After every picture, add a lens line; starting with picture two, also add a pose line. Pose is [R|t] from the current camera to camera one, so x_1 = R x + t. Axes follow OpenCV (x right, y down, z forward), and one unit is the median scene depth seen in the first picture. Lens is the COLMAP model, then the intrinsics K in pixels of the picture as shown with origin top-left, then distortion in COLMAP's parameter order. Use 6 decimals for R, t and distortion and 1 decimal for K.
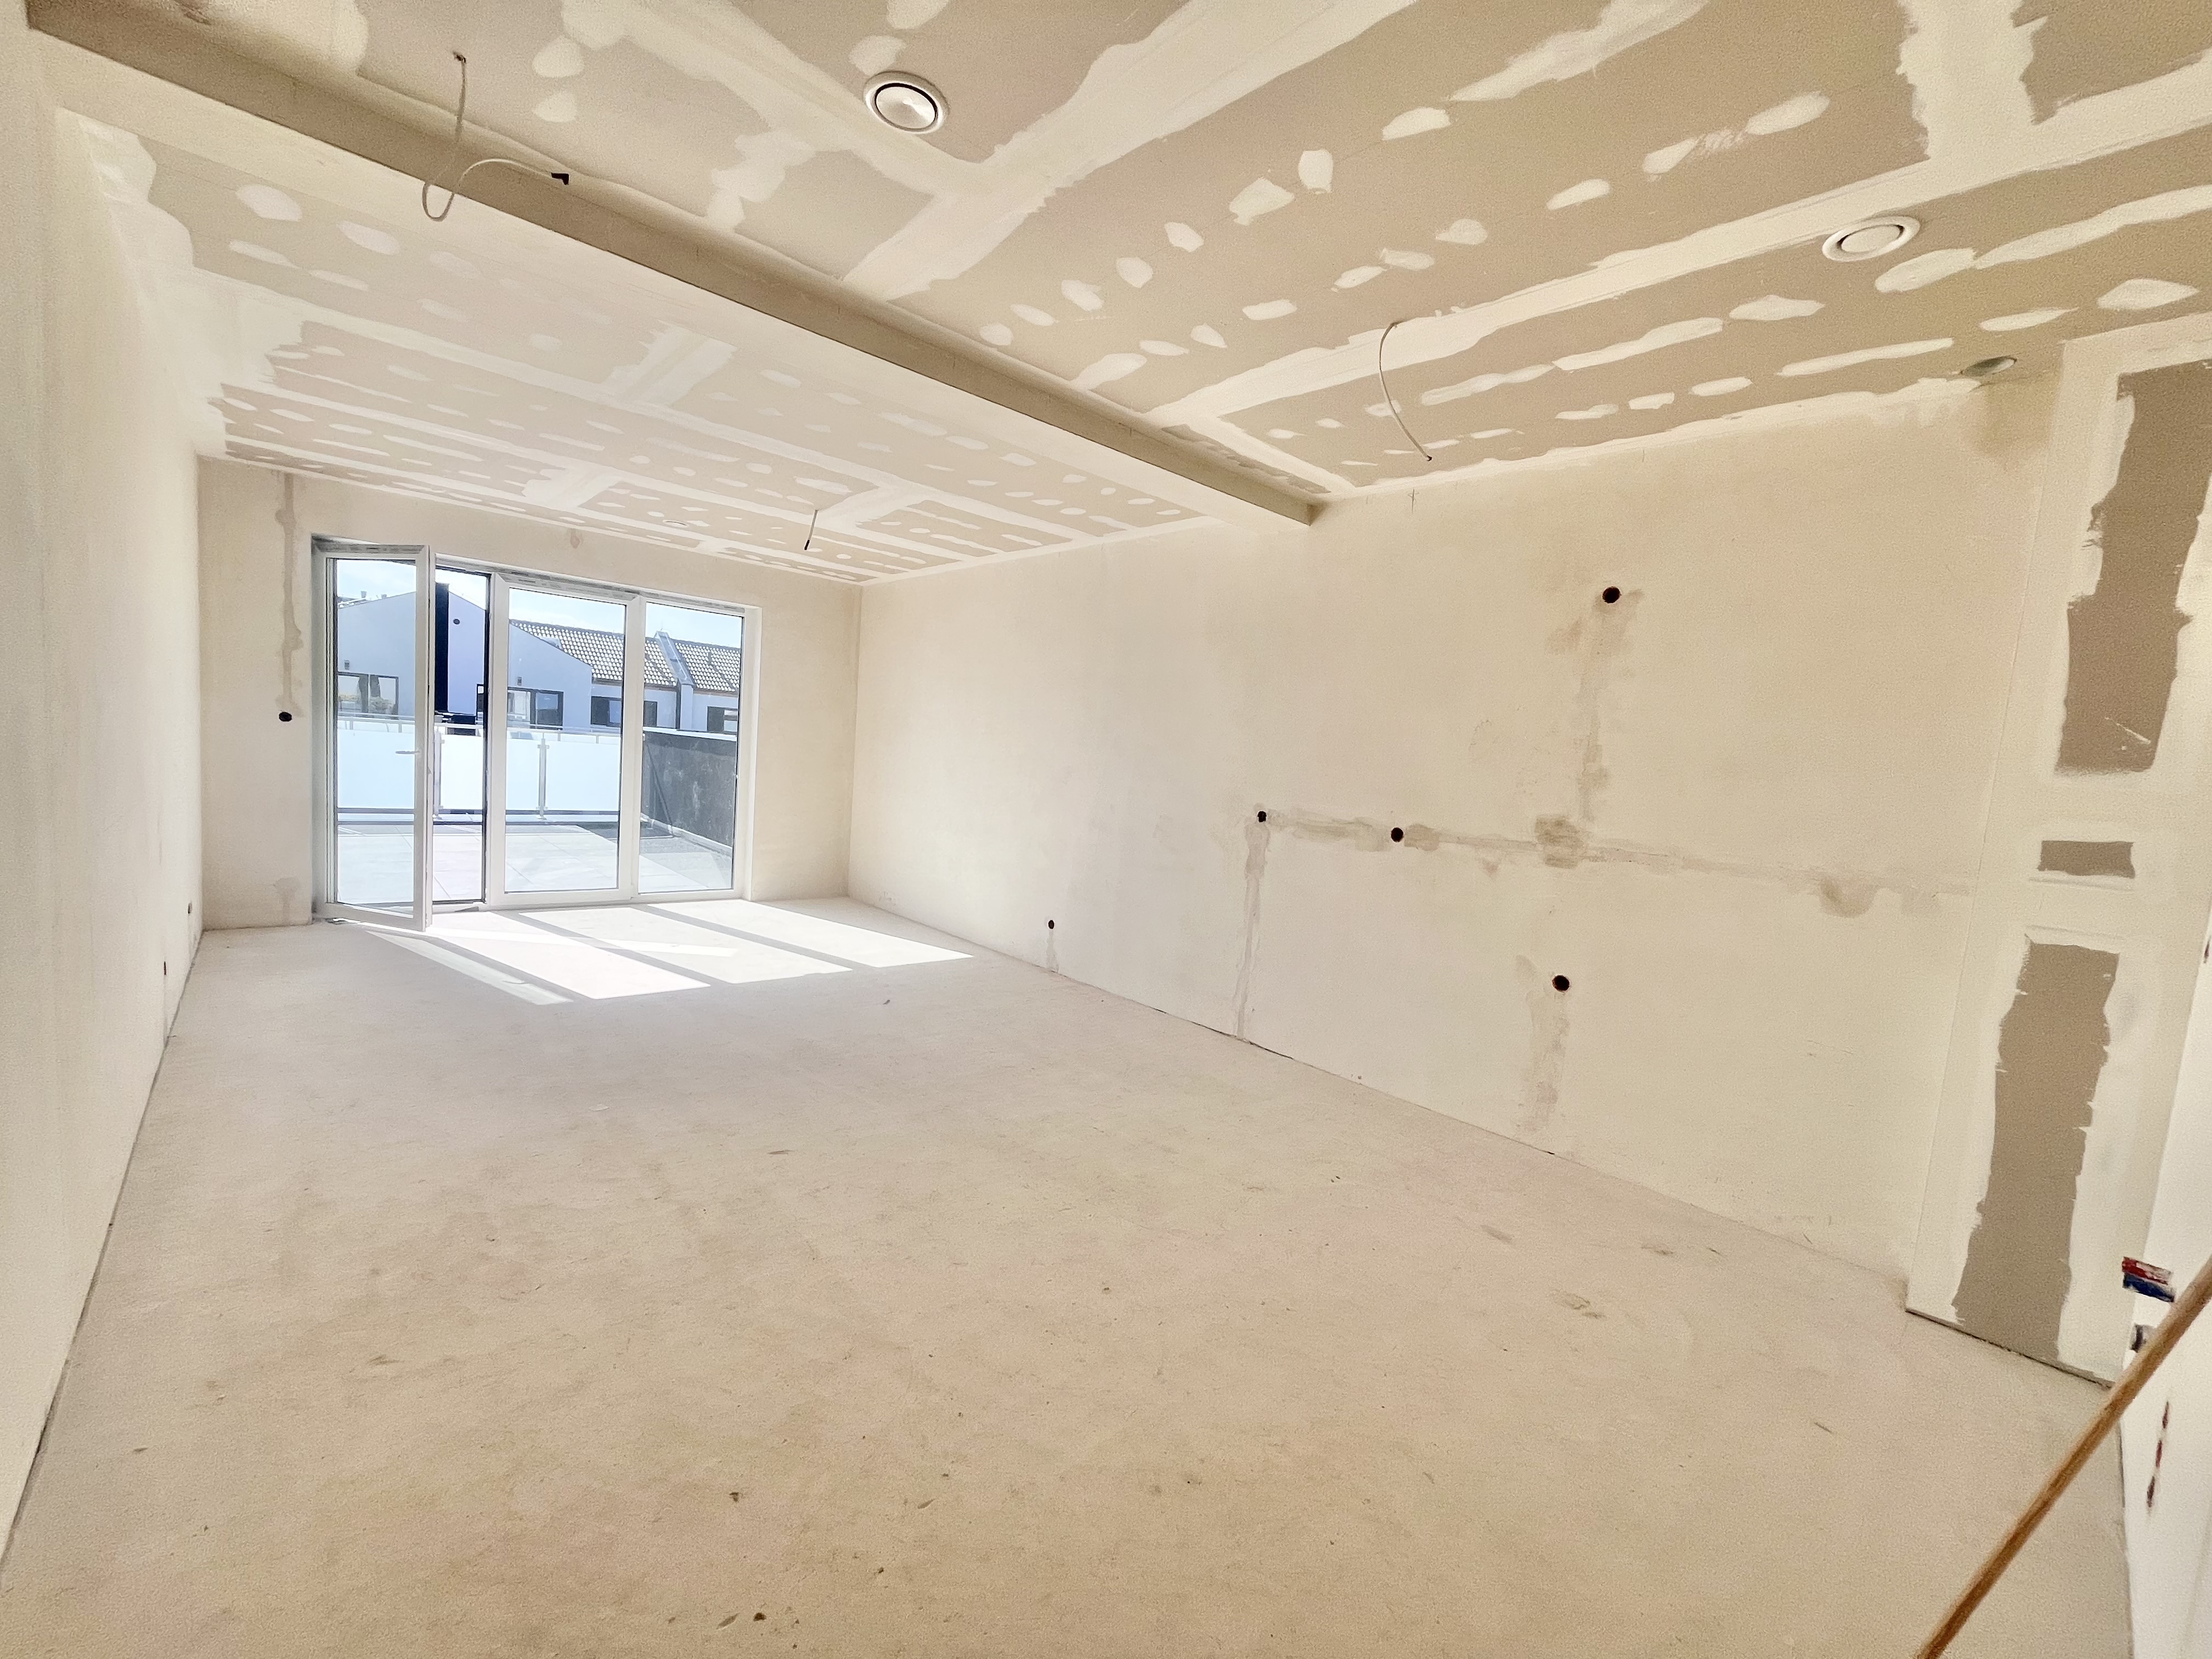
lens RADIAL K [[895.3, 0, 1103.8], [0, 895.3, 830.9], [0, 0, 1]] dist [-0.001589, -0.000652]
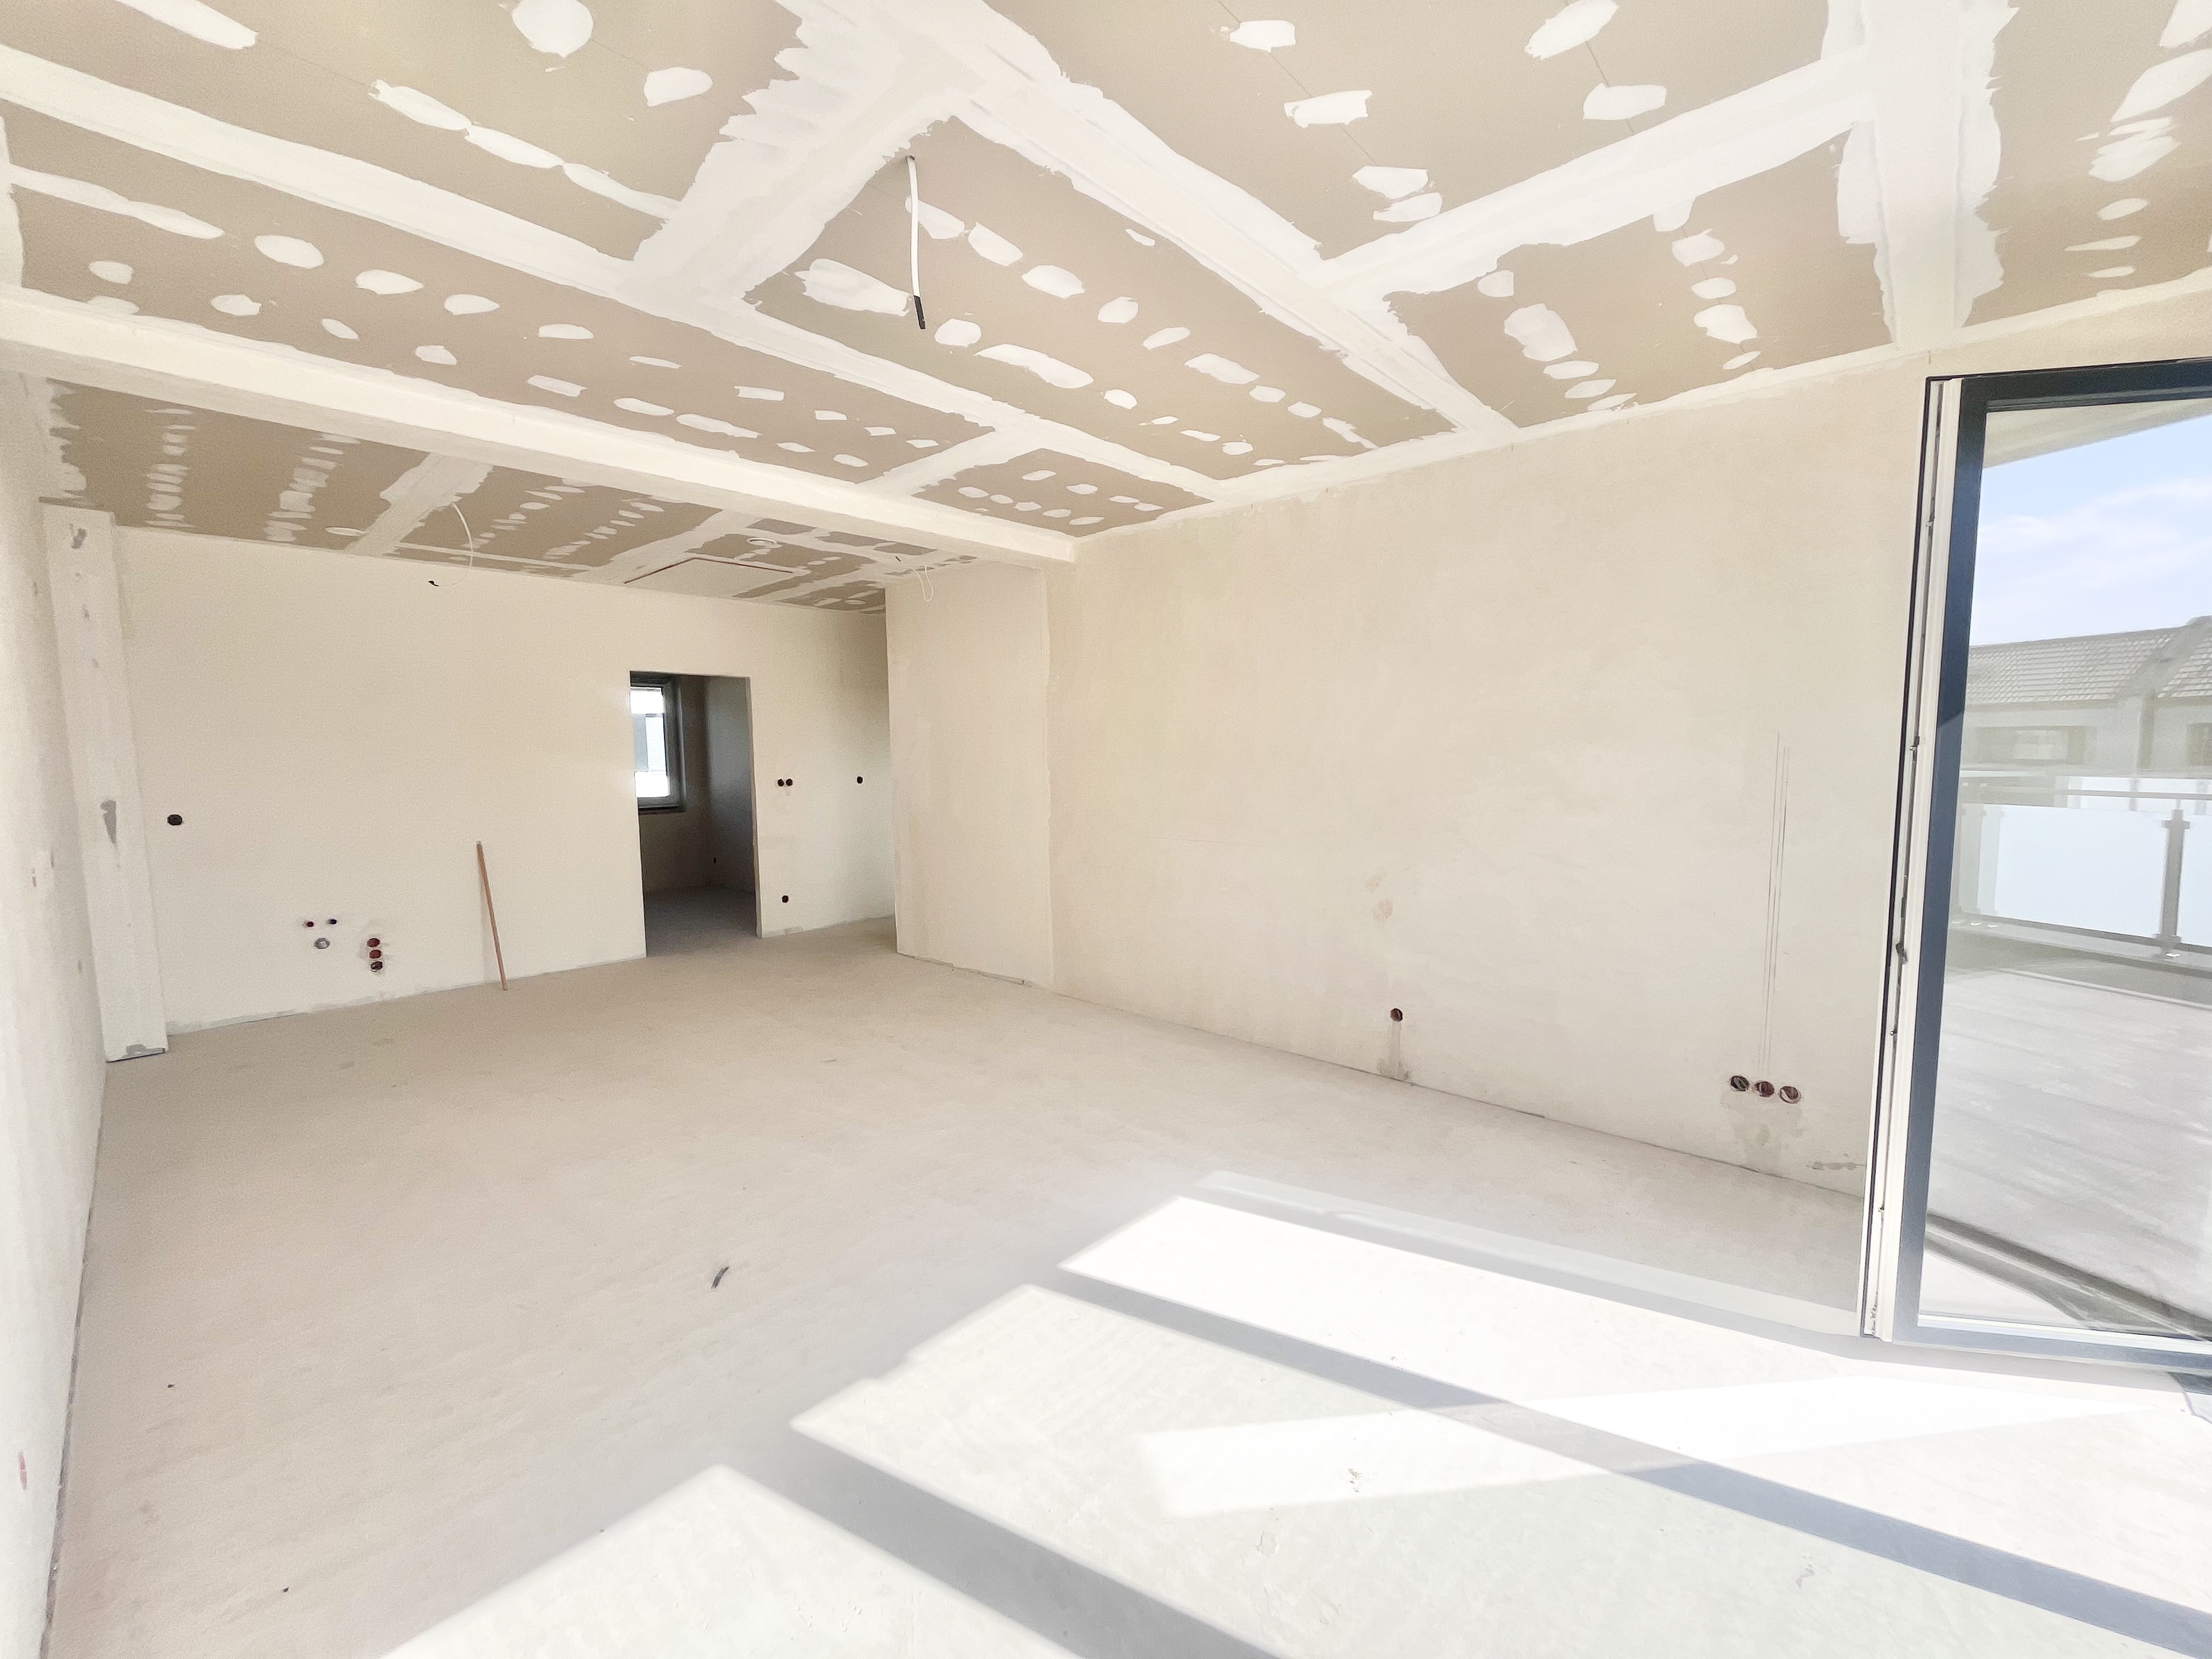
lens RADIAL K [[895.3, 0, 1114.3], [0, 895.3, 825.9], [0, 0, 1]] dist [-0.001589, -0.000652]
pose [[-0.992460, -0.062621, -0.105367, -0.714988], [-0.079195, 0.983722, 0.161307, -0.311583], [0.093550, 0.168435, -0.981263, 2.640490]]
